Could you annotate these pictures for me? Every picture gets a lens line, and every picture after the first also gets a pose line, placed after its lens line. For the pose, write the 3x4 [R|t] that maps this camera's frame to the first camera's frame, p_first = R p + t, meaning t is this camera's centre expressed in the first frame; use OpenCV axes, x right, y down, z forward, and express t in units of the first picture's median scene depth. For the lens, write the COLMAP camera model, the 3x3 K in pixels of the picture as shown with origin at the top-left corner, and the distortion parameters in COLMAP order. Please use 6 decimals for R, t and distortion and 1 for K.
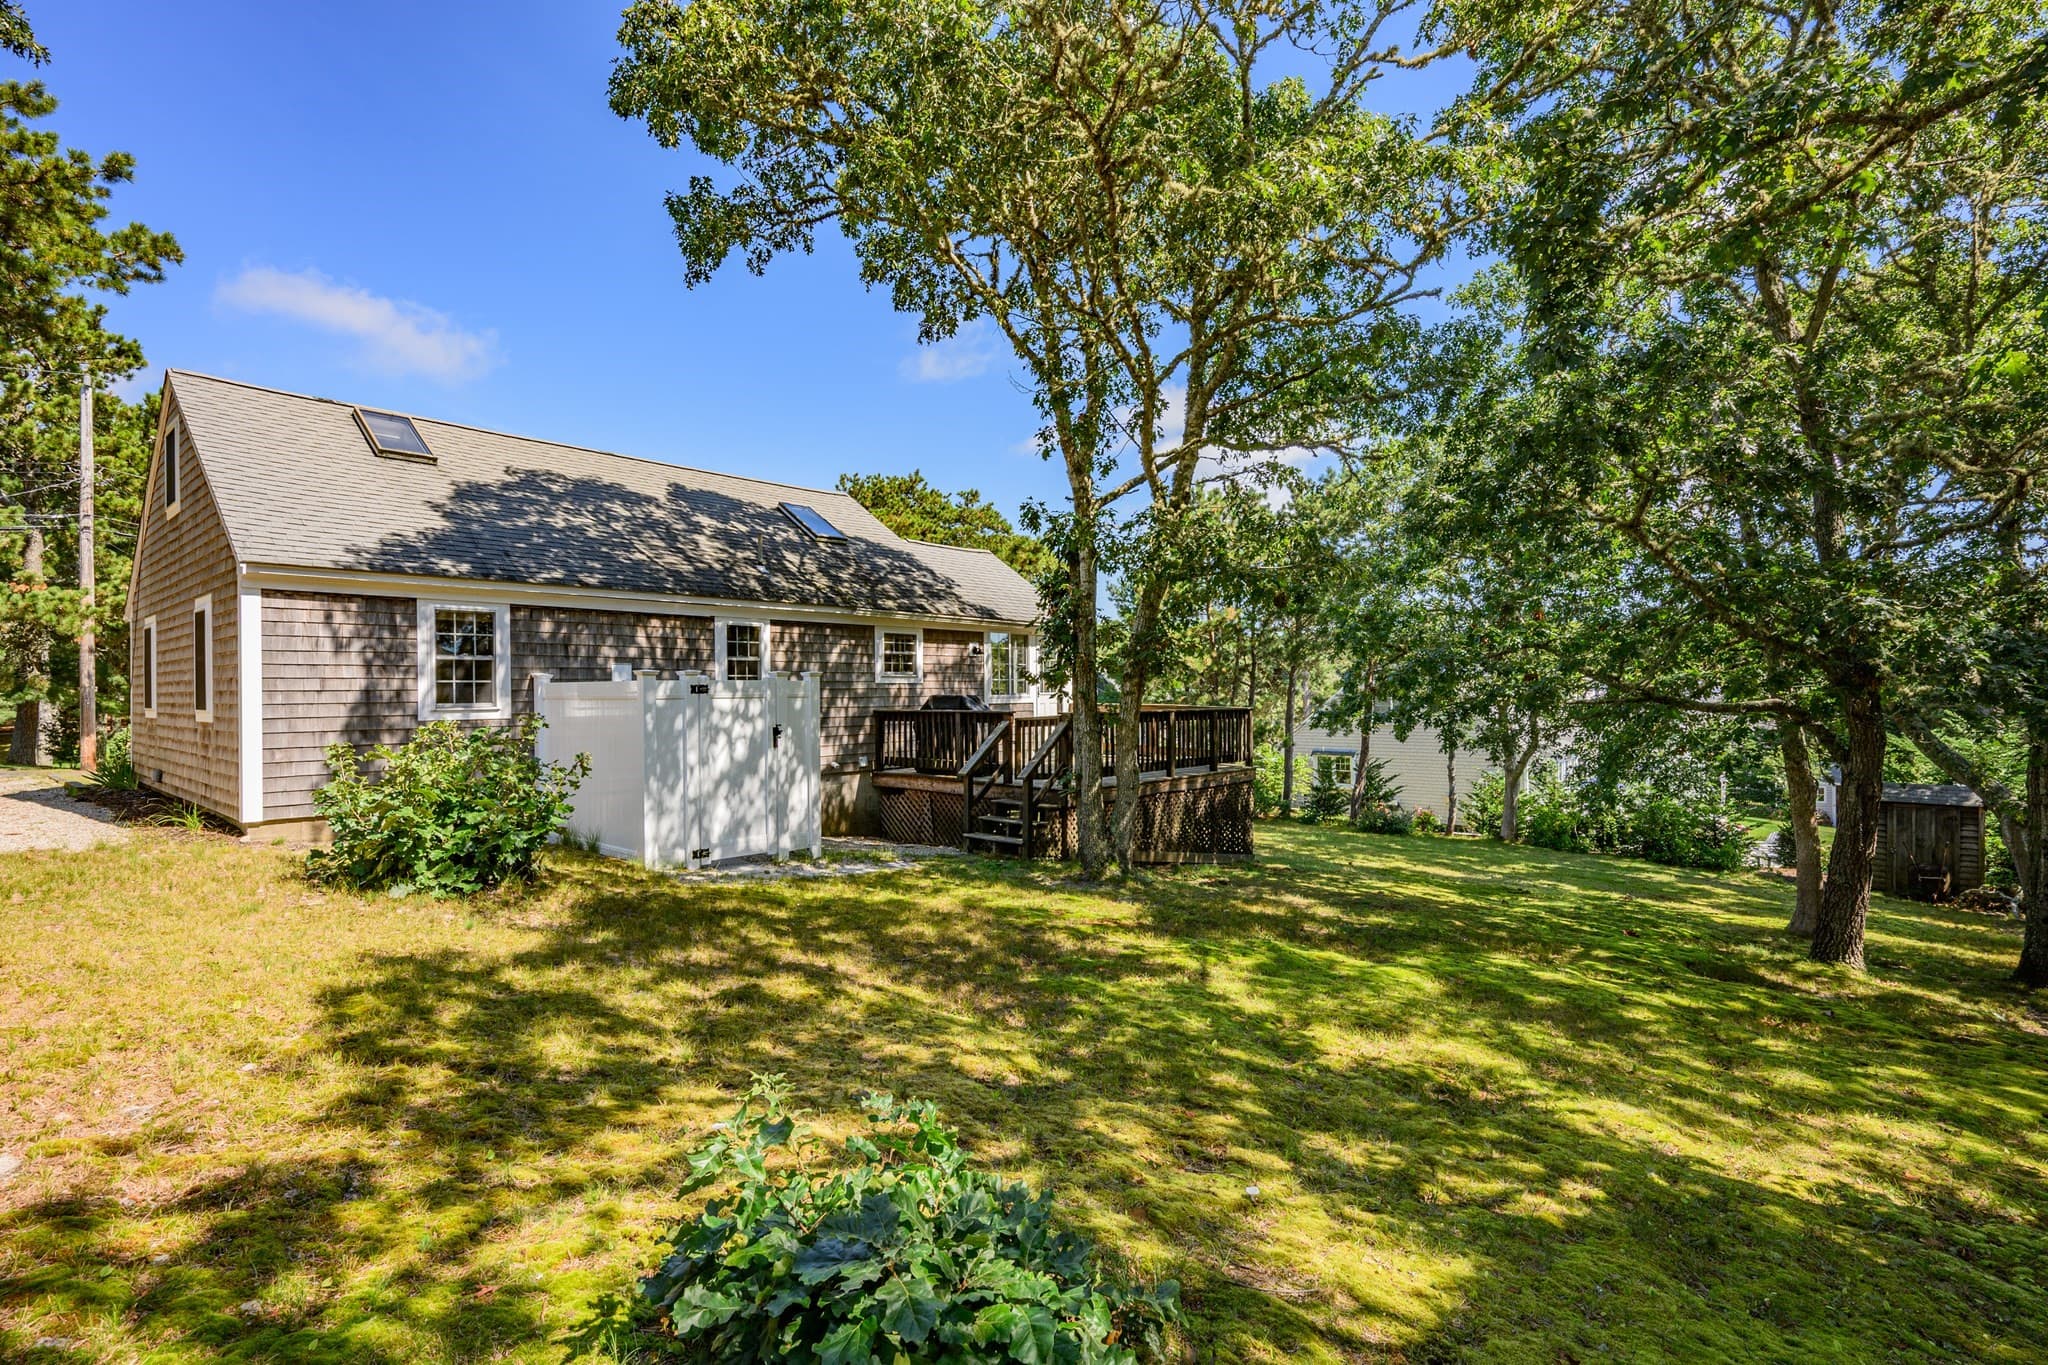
lens RADIAL K [[1011.7, 0, 1034.8], [0, 1011.7, 686.3], [0, 0, 1]] dist [0.000522, 0.000816]
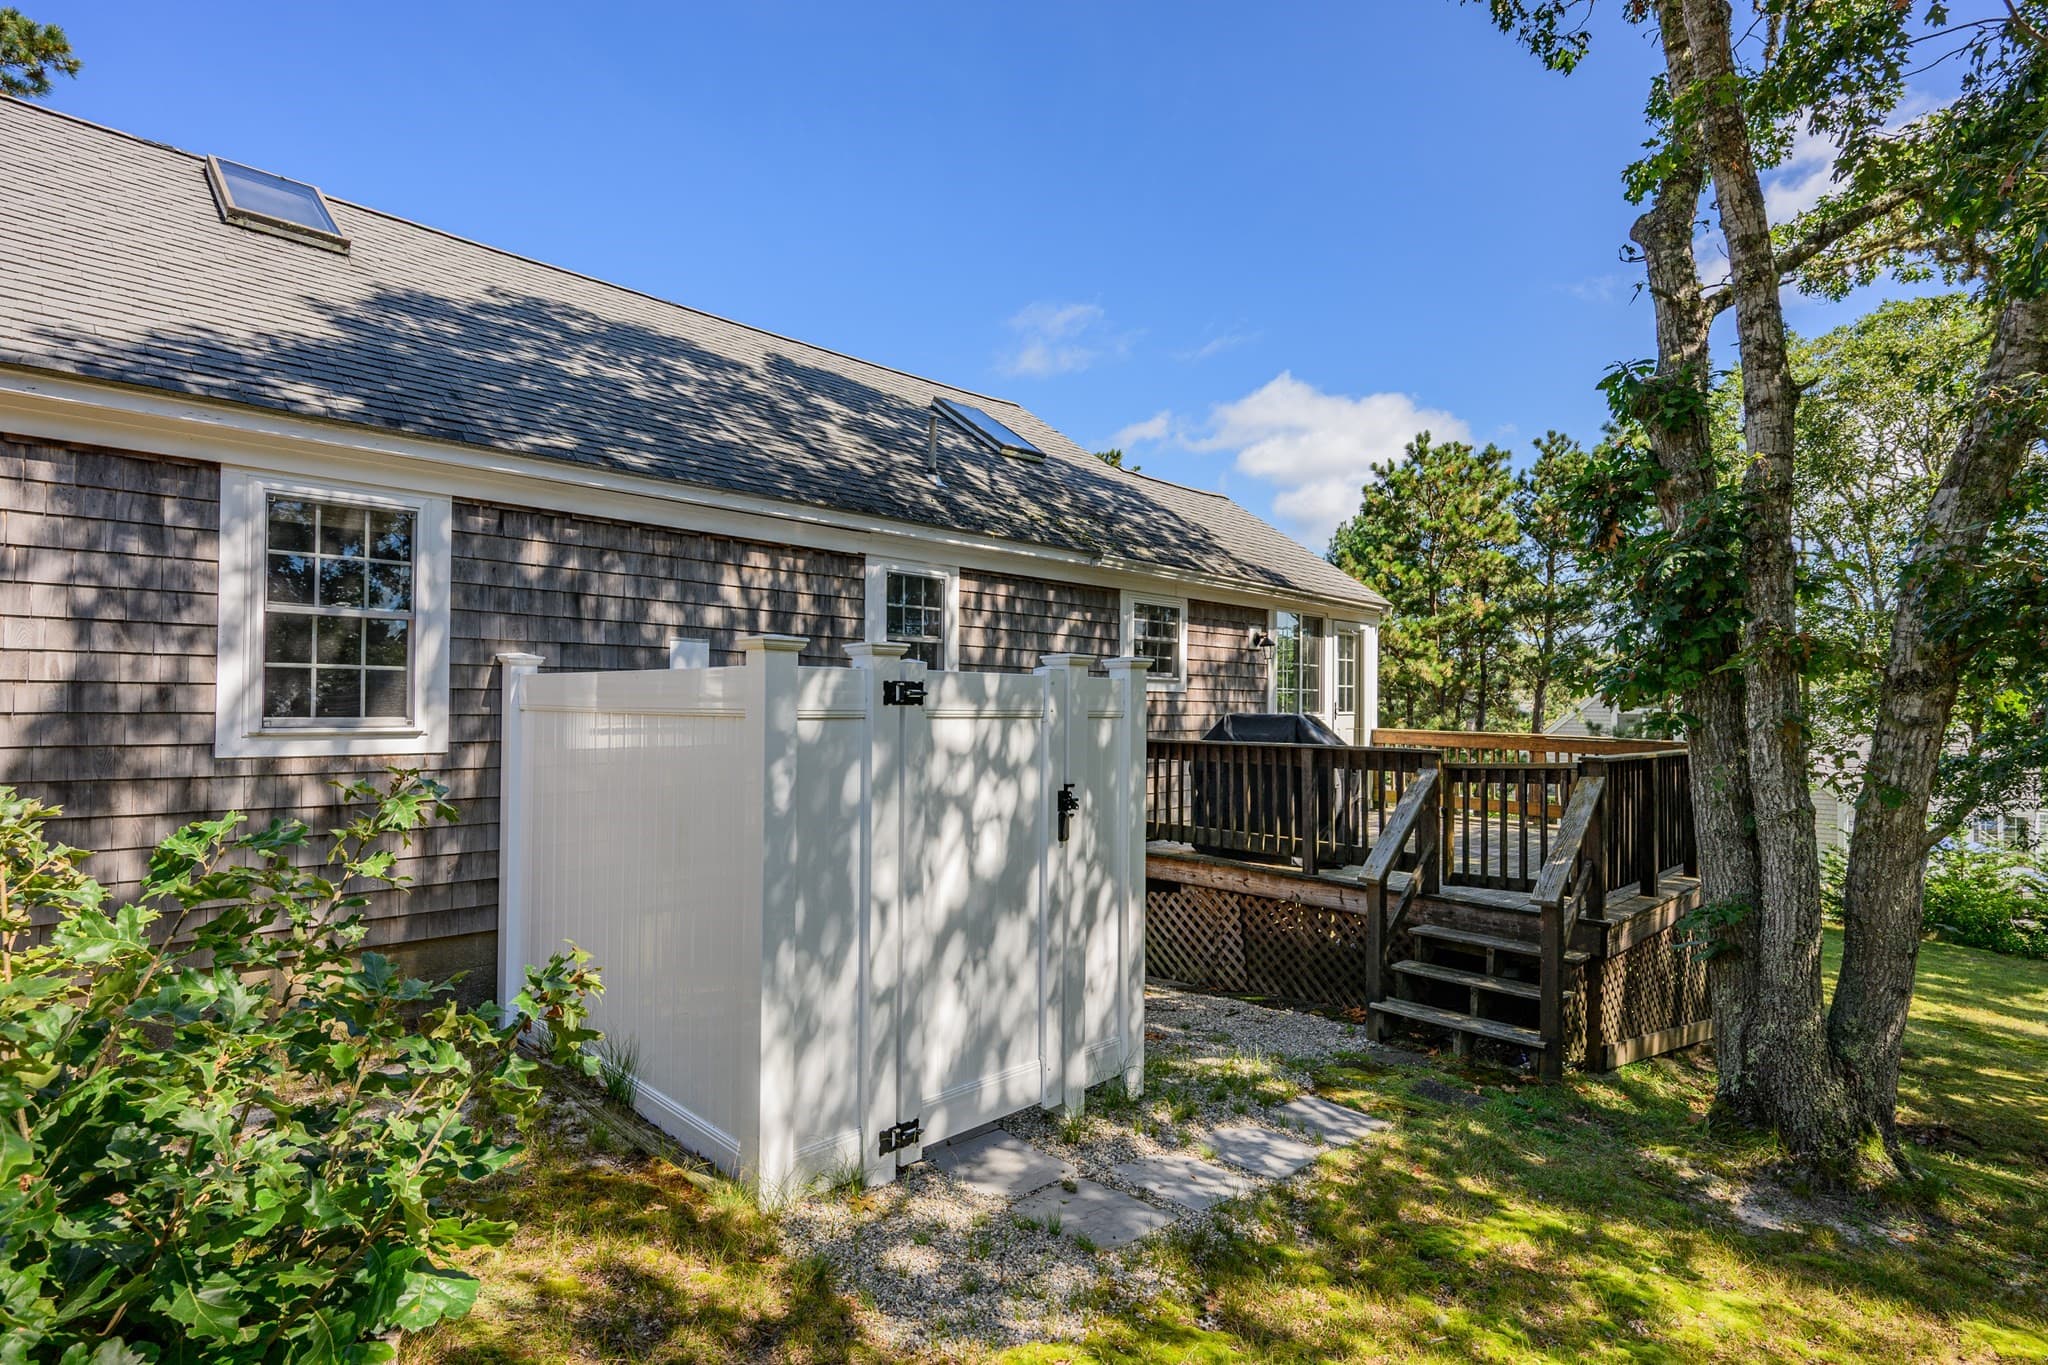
lens RADIAL K [[1011.7, 0, 1012.1], [0, 1011.7, 683.5], [0, 0, 1]] dist [0.000522, 0.000816]
pose [[0.998038, 0.016481, -0.060407, -0.231304], [-0.017508, 0.999710, -0.016520, 0.004034], [0.060118, 0.017545, 0.998037, 0.540455]]
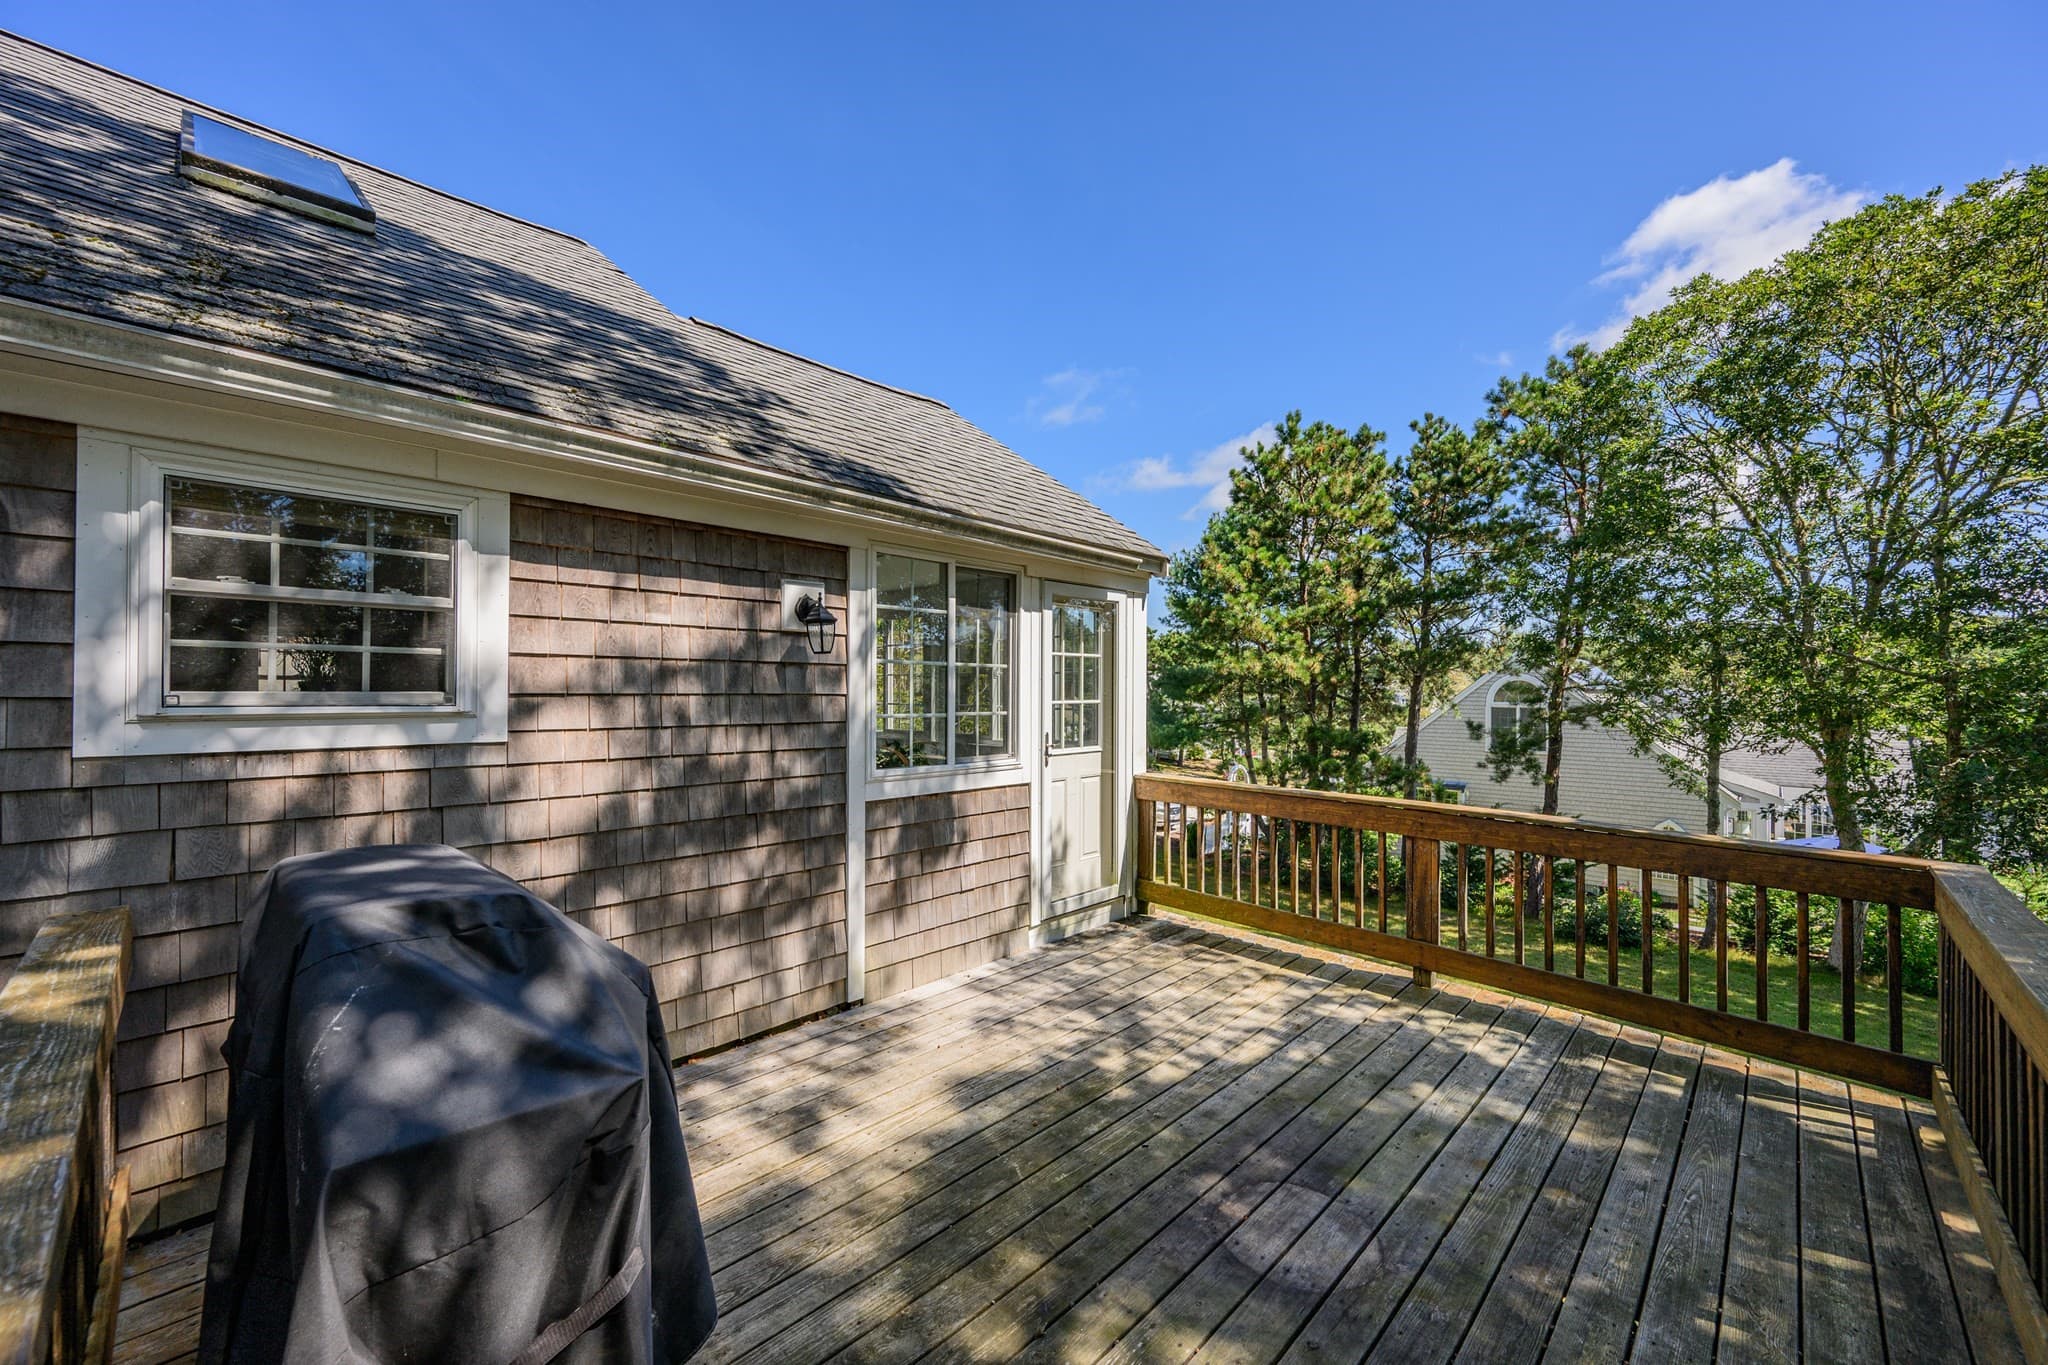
lens RADIAL K [[771.8, 0, 1026.9], [0, 771.8, 684.5], [0, 0, 1]] dist [0.001743, 0.000053]
pose [[0.999022, 0.012698, -0.042346, 0.011679], [-0.012835, 0.999913, -0.002982, -0.021855], [0.042304, 0.003522, 0.999099, 1.099258]]
